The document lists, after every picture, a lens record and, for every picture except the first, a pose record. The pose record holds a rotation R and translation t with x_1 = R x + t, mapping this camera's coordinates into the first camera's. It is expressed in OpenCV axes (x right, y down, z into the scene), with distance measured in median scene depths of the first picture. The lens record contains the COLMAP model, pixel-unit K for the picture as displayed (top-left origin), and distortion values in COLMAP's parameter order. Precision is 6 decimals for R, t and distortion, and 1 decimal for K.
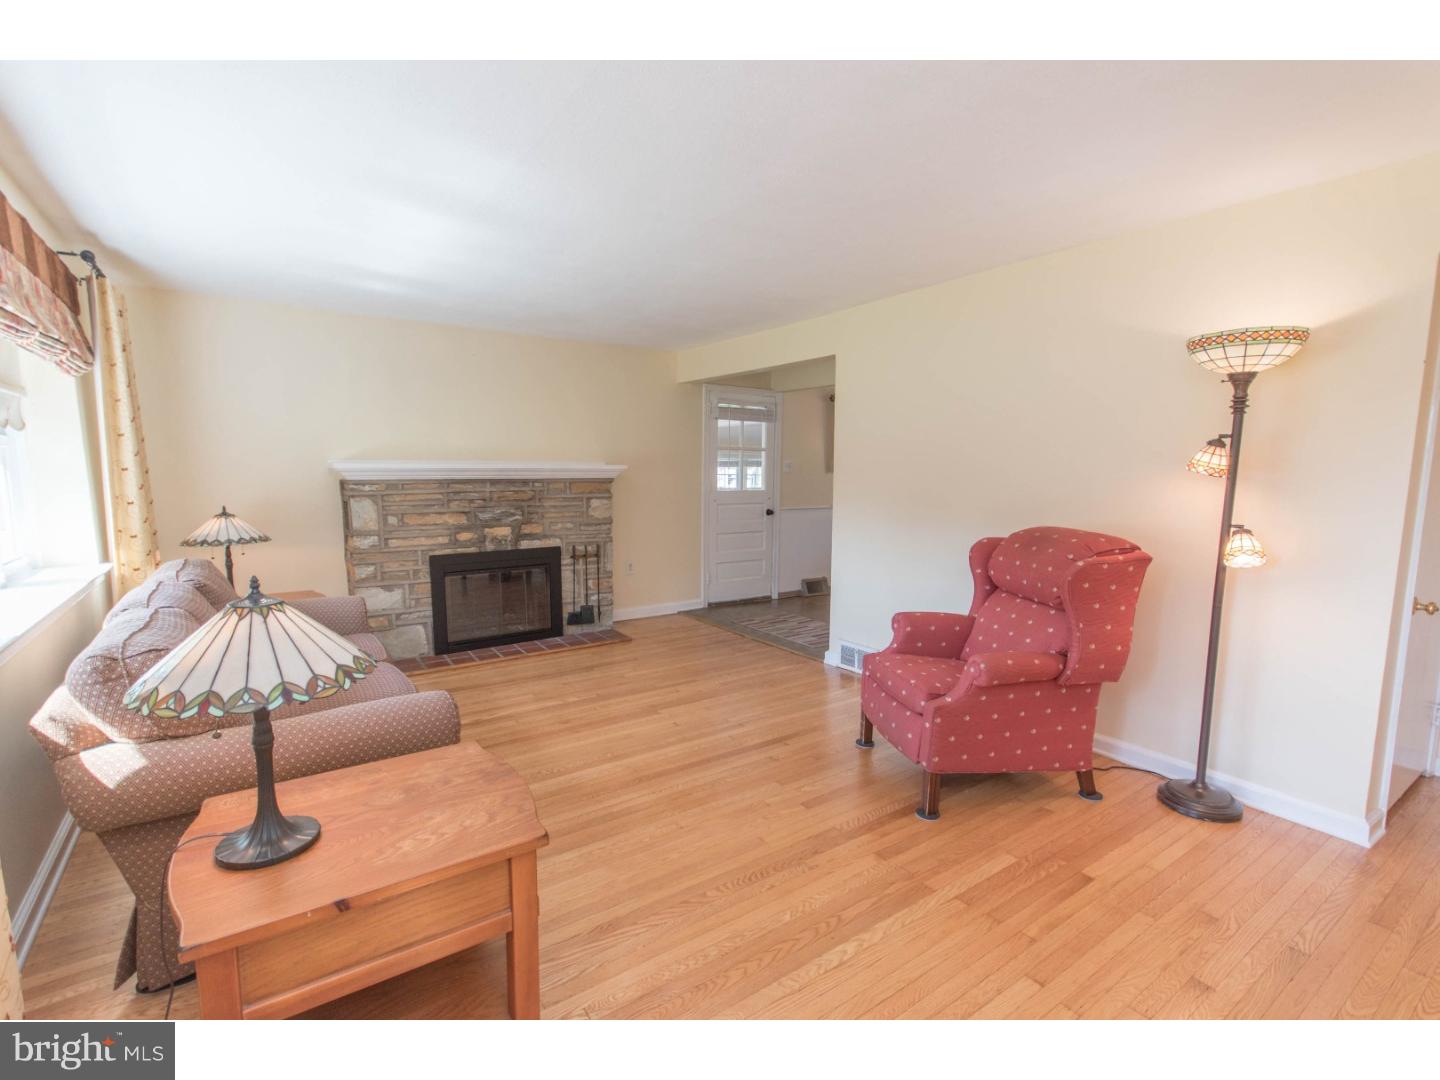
lens RADIAL K [[678.5, 0, 717.0], [0, 678.5, 546.4], [0, 0, 1]] dist [0.001621, 0.000205]
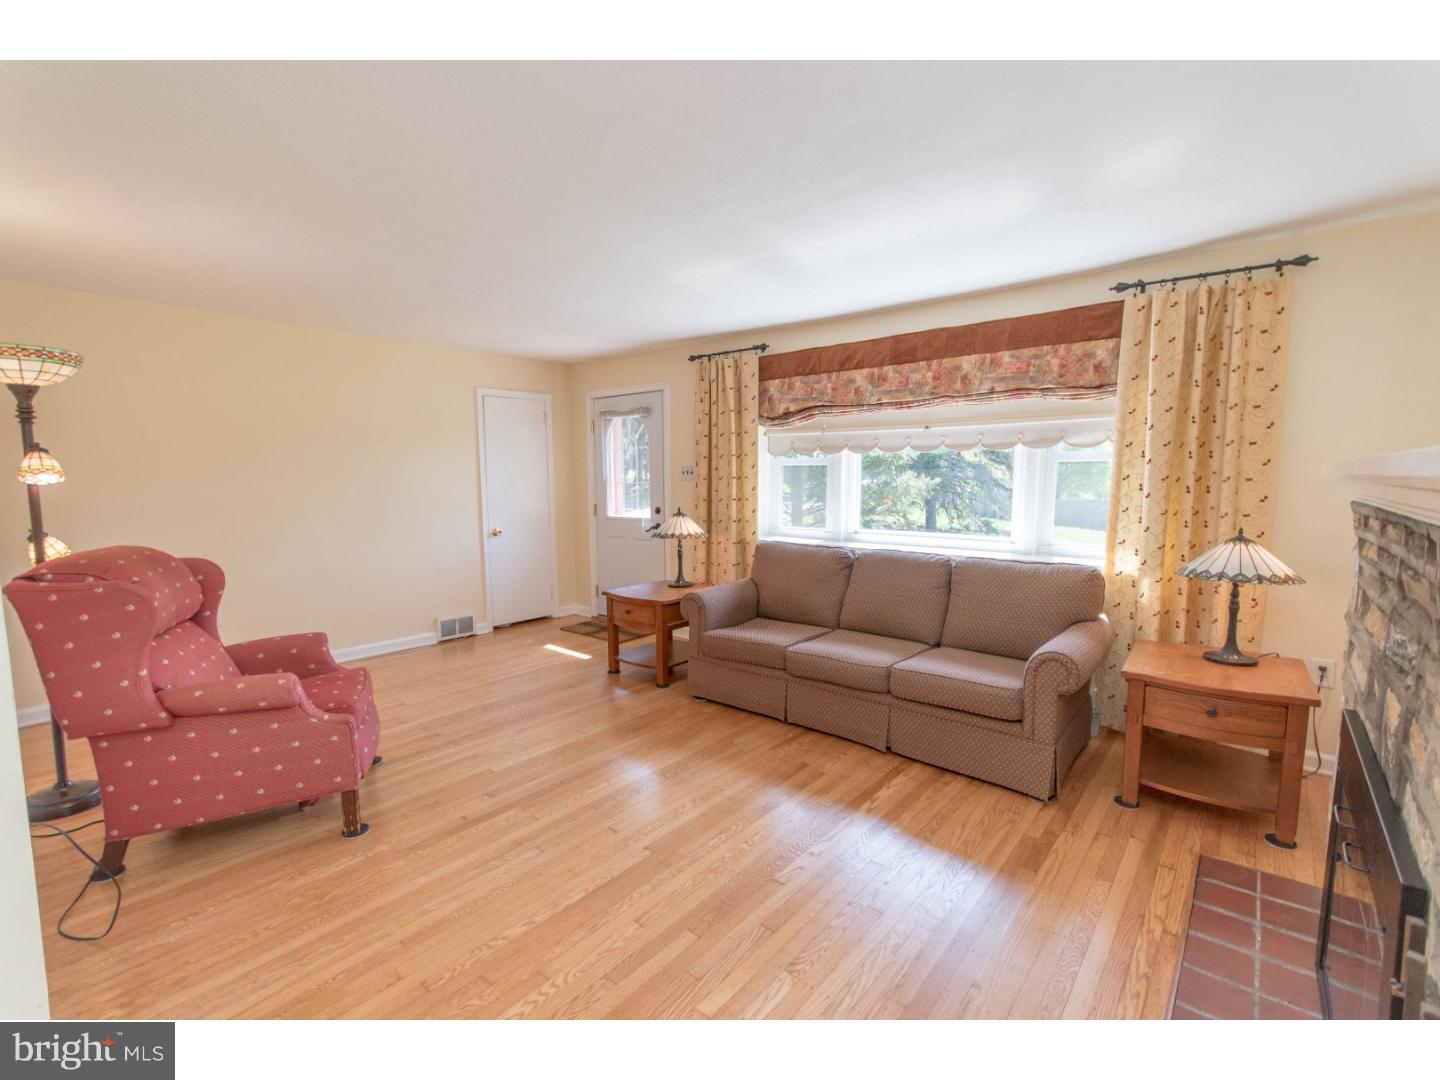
lens RADIAL K [[648.8, 0, 715.6], [0, 648.8, 550.0], [0, 0, 1]] dist [0.007330, 0.000593]
pose [[-0.967171, 0.029649, -0.252390, 0.000609], [-0.029895, 0.973000, 0.228863, -0.145478], [0.252361, 0.228895, -0.940171, 1.228057]]
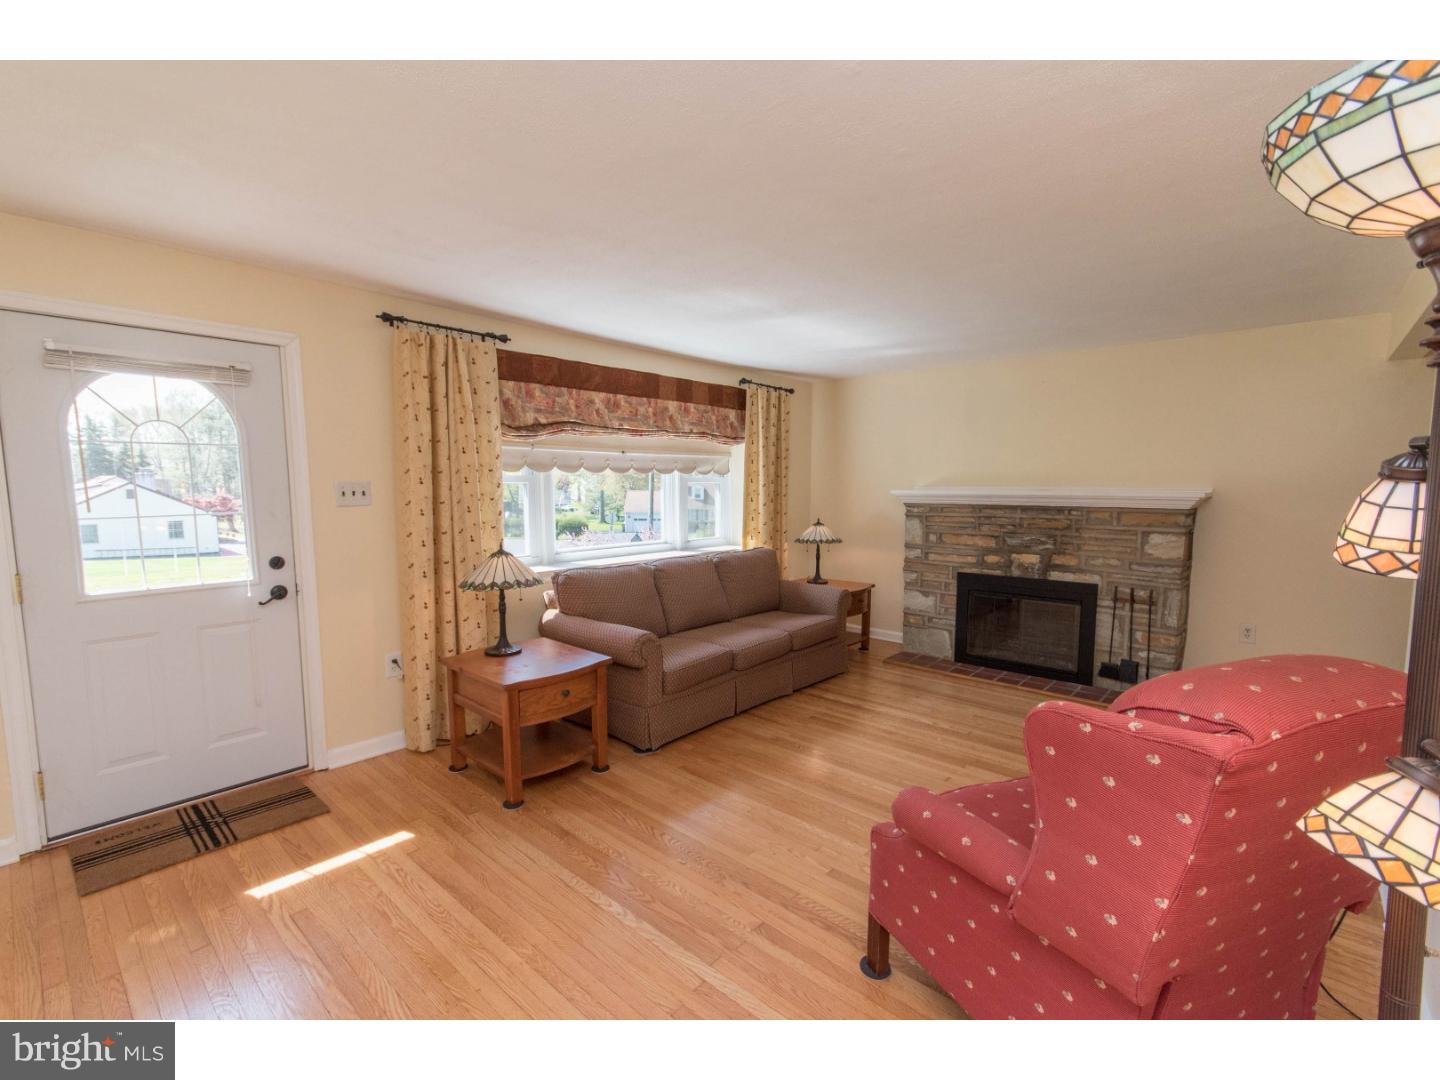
lens RADIAL K [[648.8, 0, 715.6], [0, 648.8, 550.0], [0, 0, 1]] dist [0.007330, 0.000593]
pose [[0.222462, 0.094765, -0.970325, 0.522165], [-0.114387, 0.990928, 0.070553, -0.051908], [0.968208, 0.095297, 0.231284, 0.358605]]
